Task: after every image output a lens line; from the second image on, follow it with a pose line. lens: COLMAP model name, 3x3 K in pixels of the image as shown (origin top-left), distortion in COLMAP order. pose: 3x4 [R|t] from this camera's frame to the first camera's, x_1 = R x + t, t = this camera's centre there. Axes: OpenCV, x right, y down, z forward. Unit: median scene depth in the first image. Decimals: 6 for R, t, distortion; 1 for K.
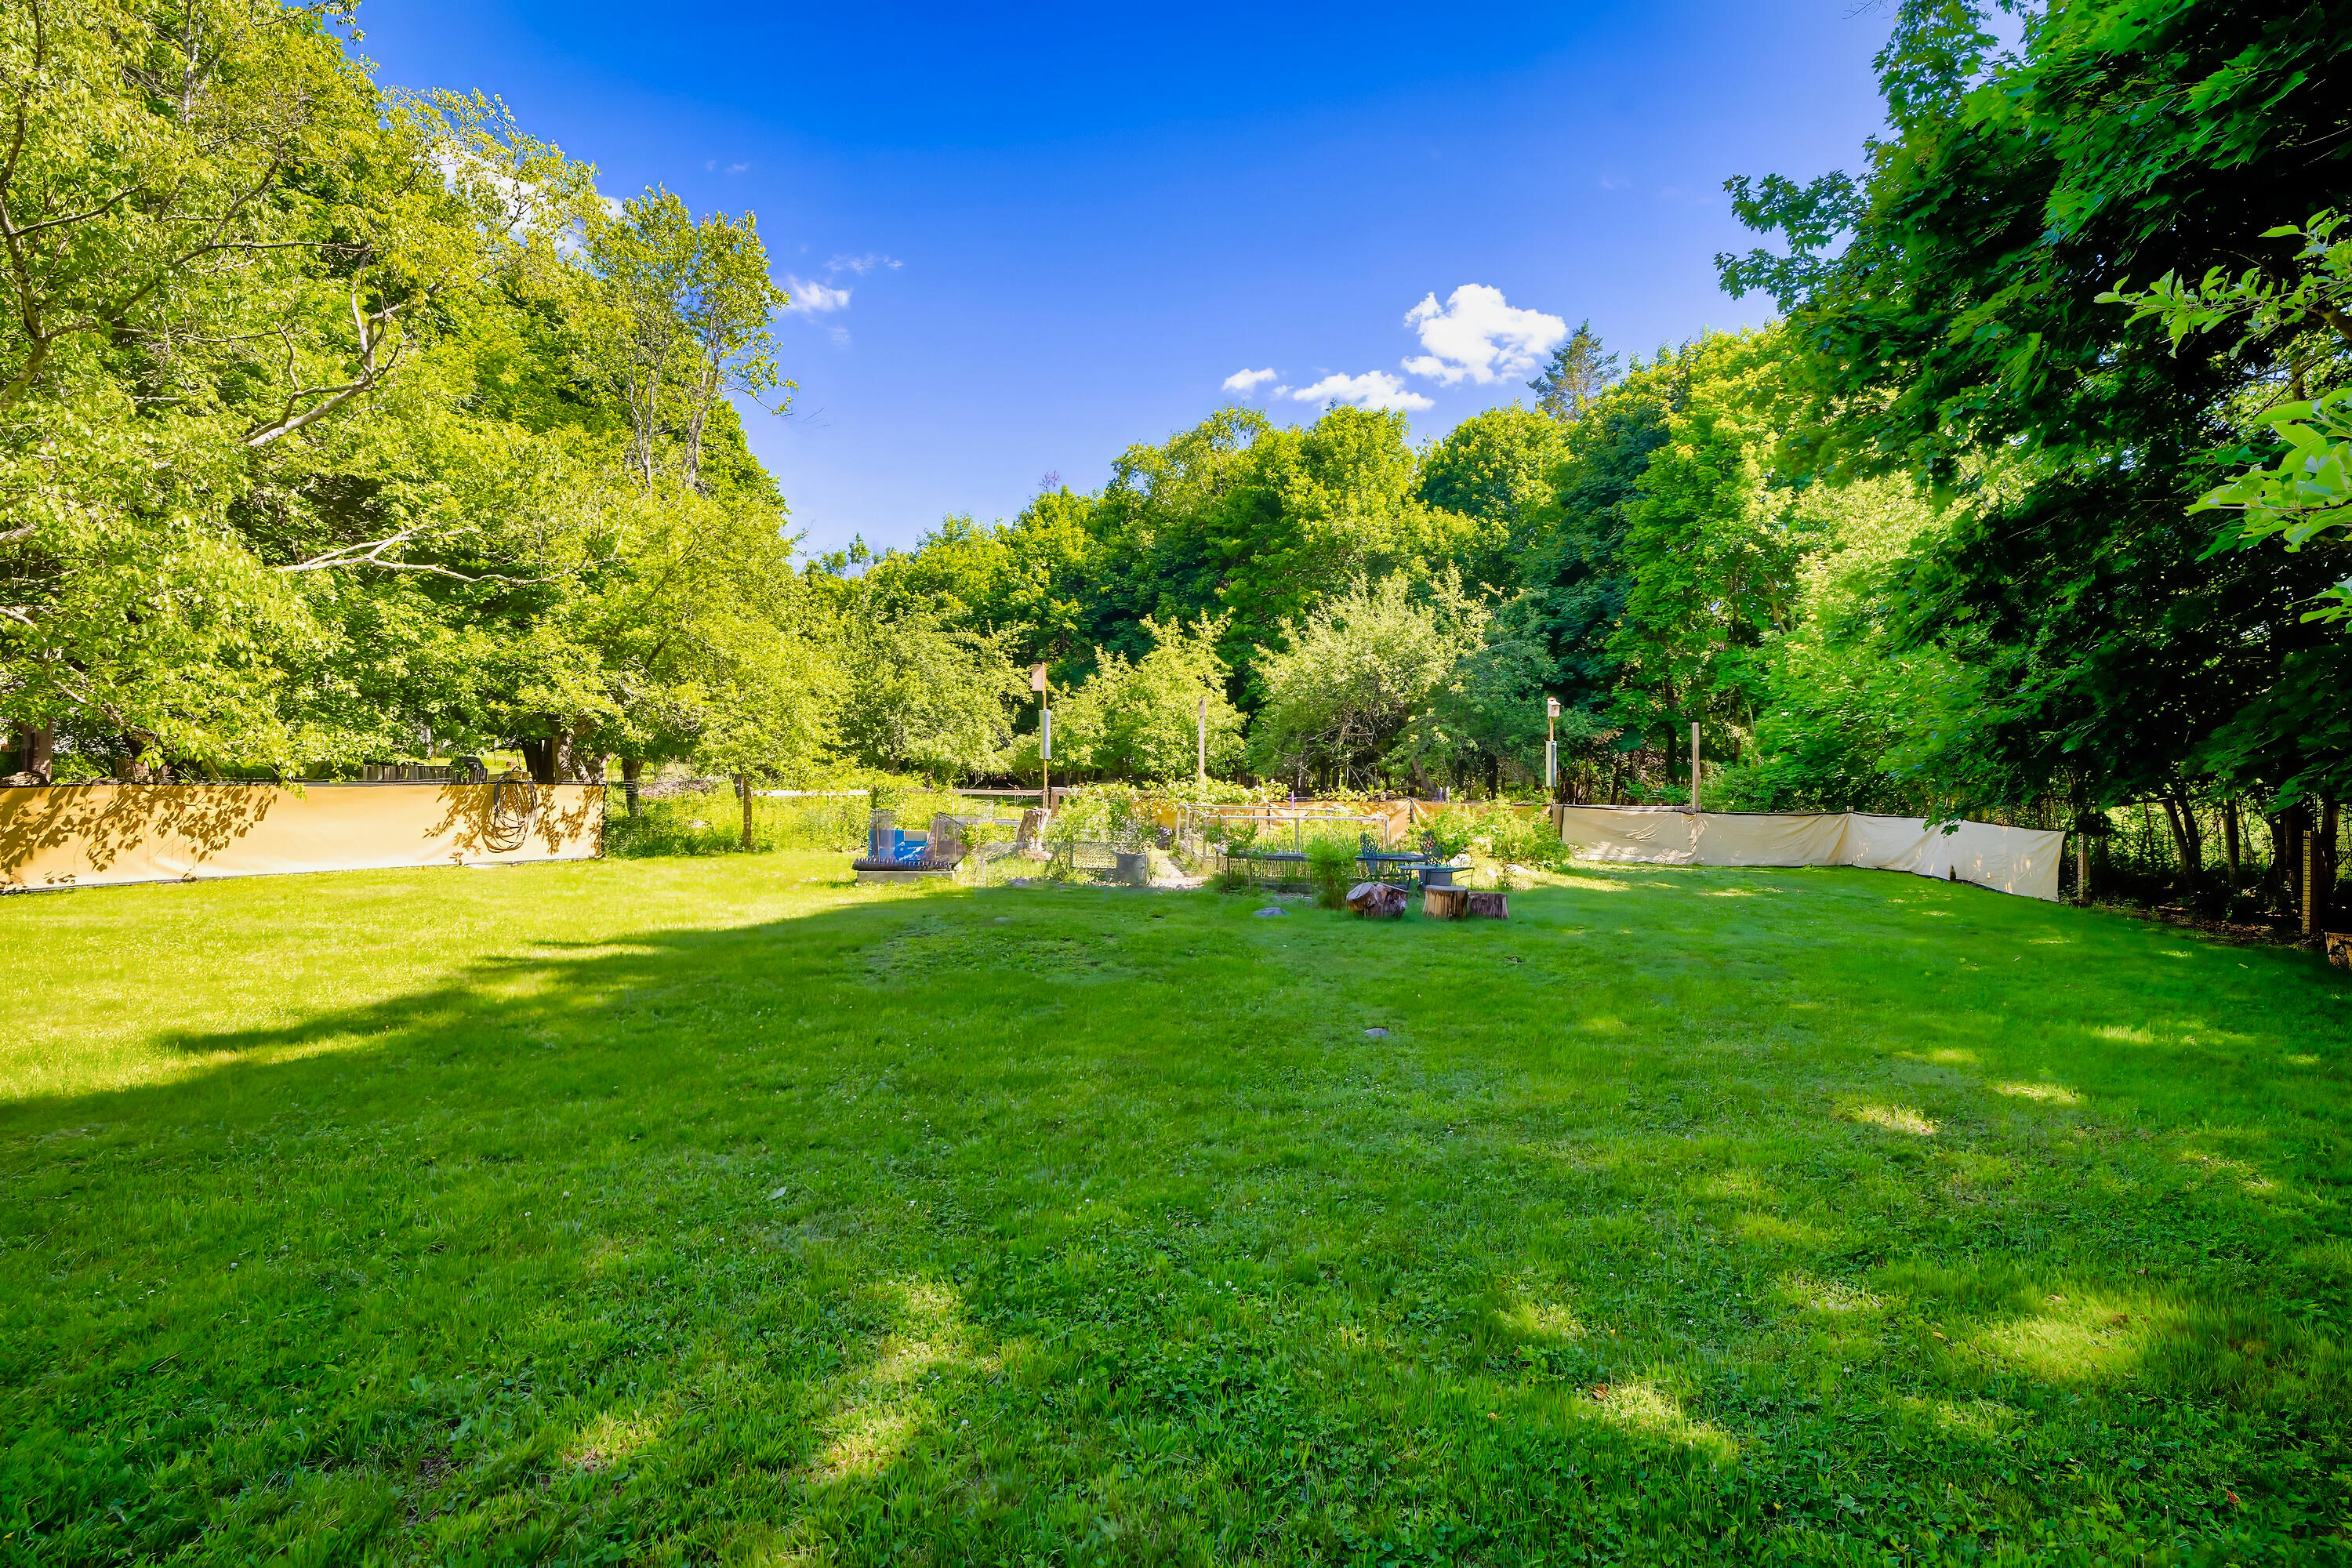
lens RADIAL K [[1128.5, 0, 1186.4], [0, 1128.5, 769.2], [0, 0, 1]] dist [-0.000200, 0.000001]
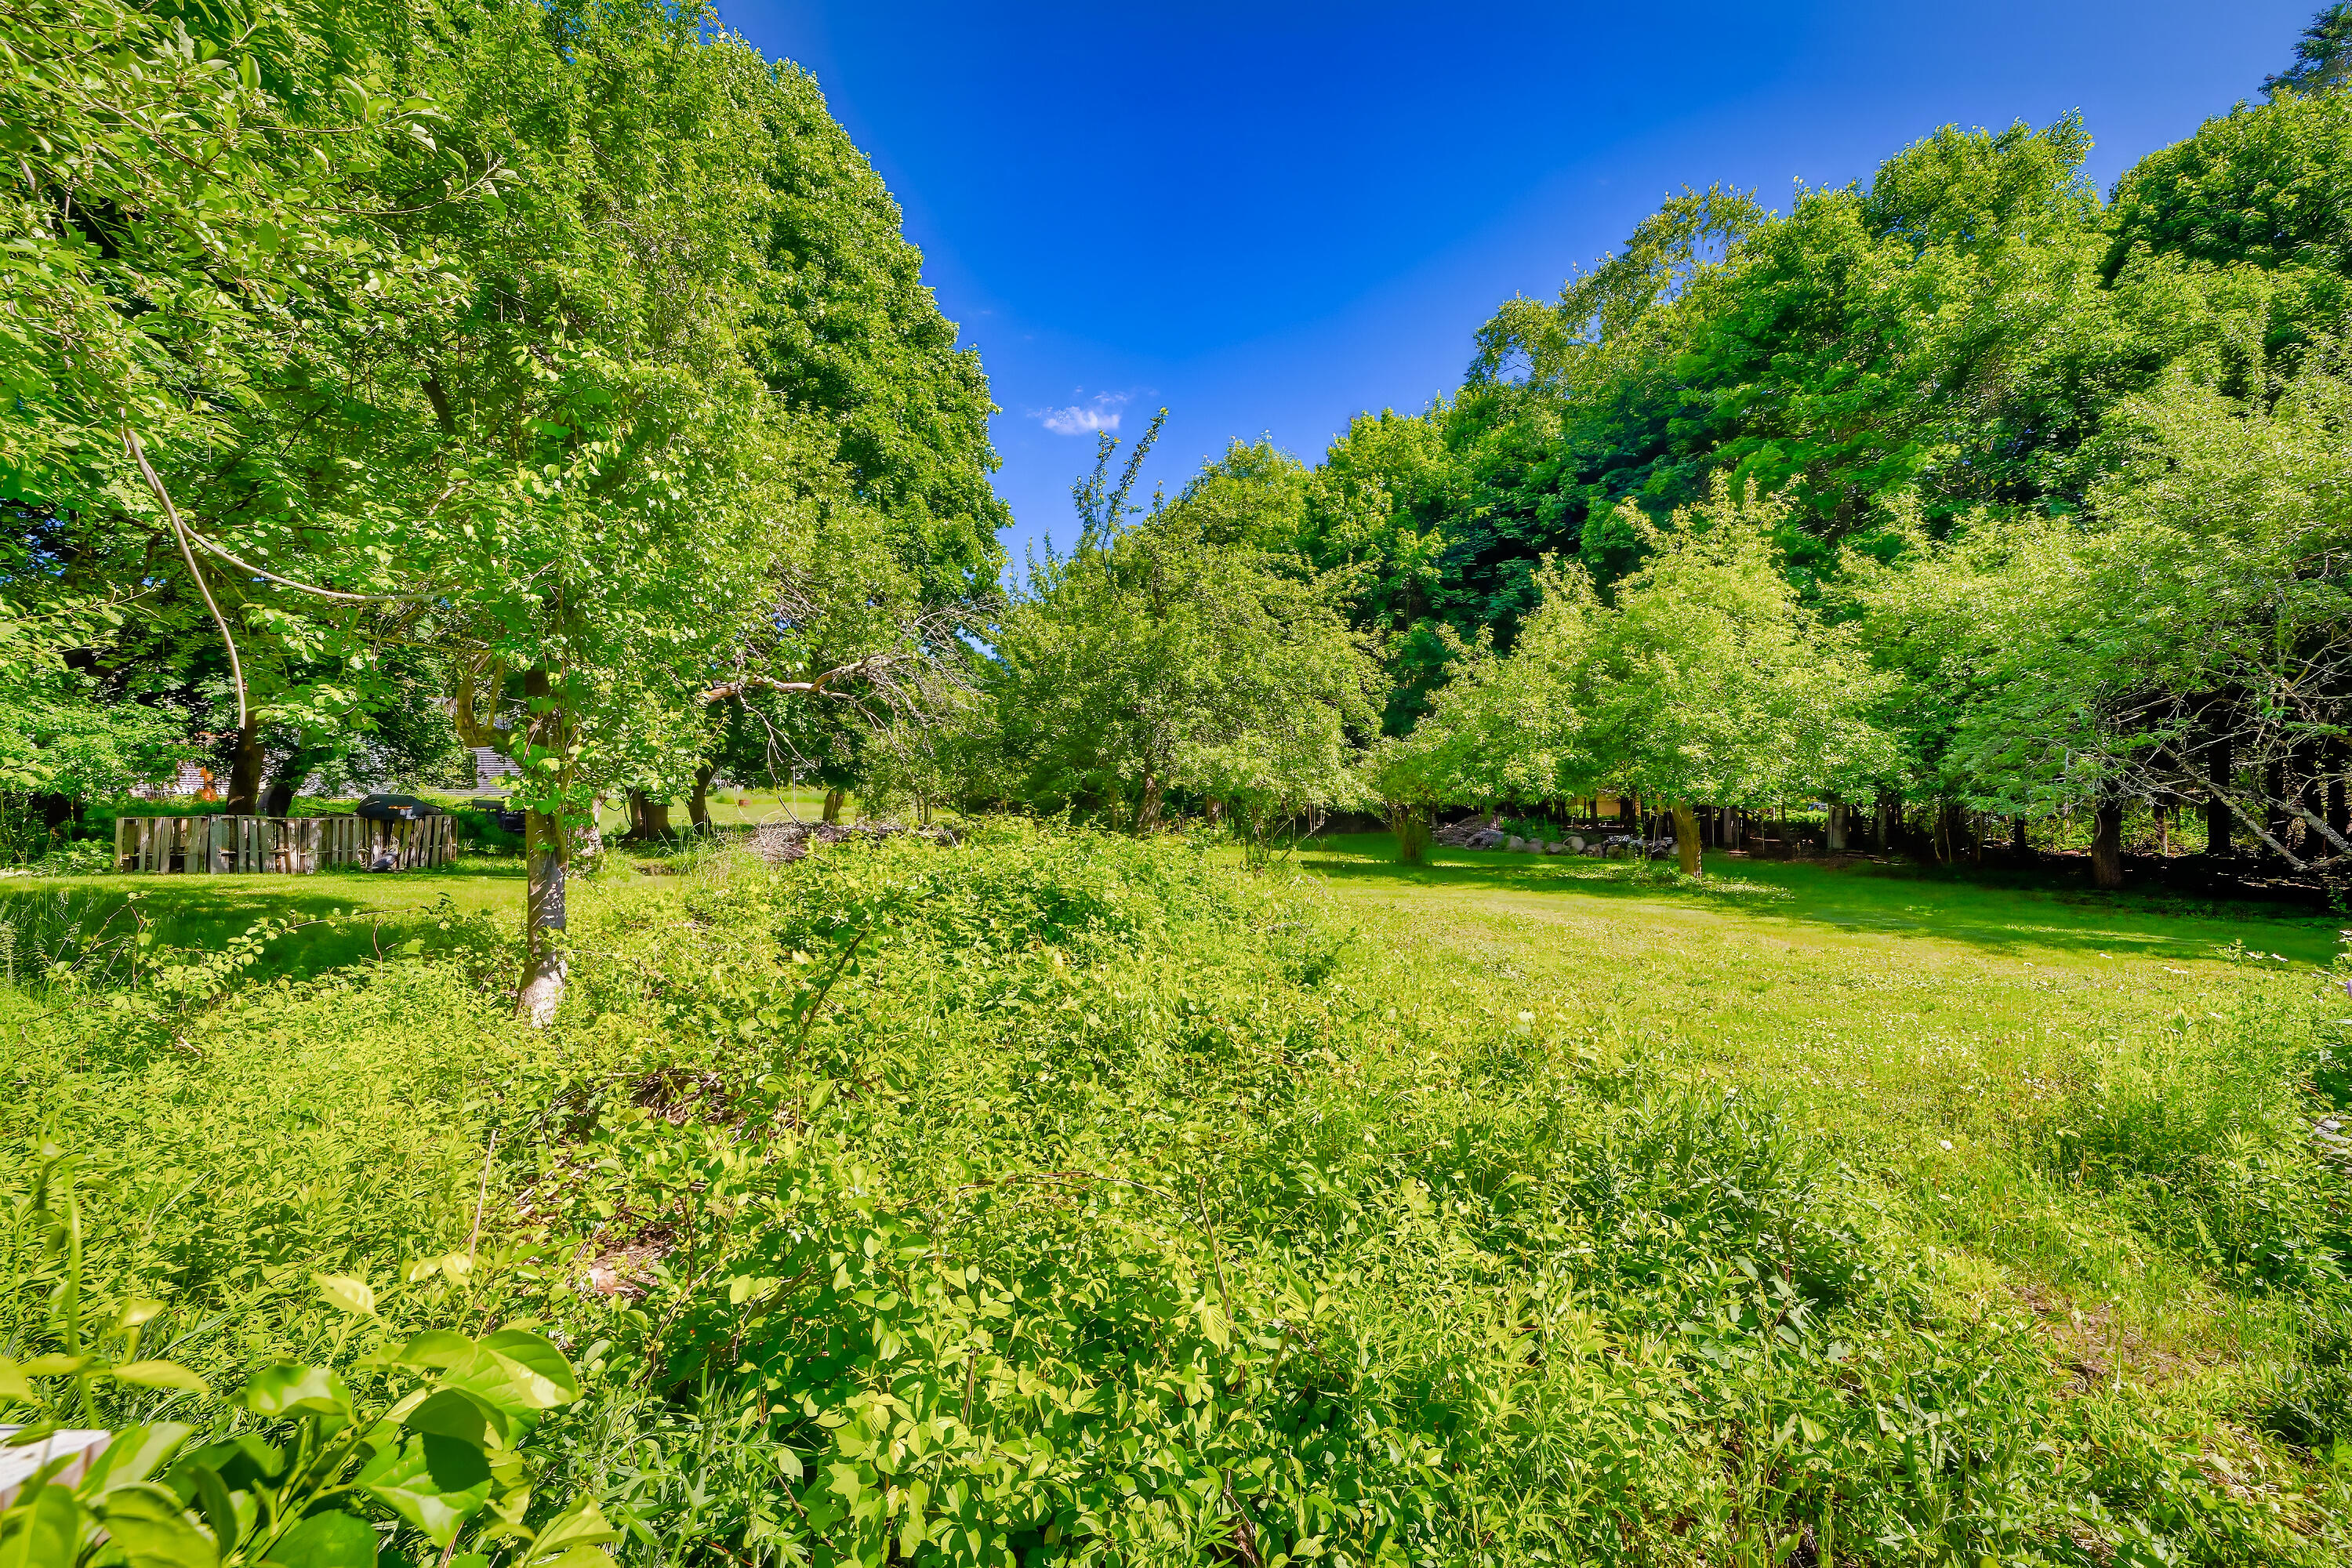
lens RADIAL K [[1015.8, 0, 1176.0], [0, 1015.8, 789.5], [0, 0, 1]] dist [-0.000162, -0.000006]
pose [[0.968188, -0.023439, -0.249122, -0.108203], [0.020370, 0.999682, -0.014888, -0.000872], [0.249392, 0.009340, 0.968358, 0.447477]]
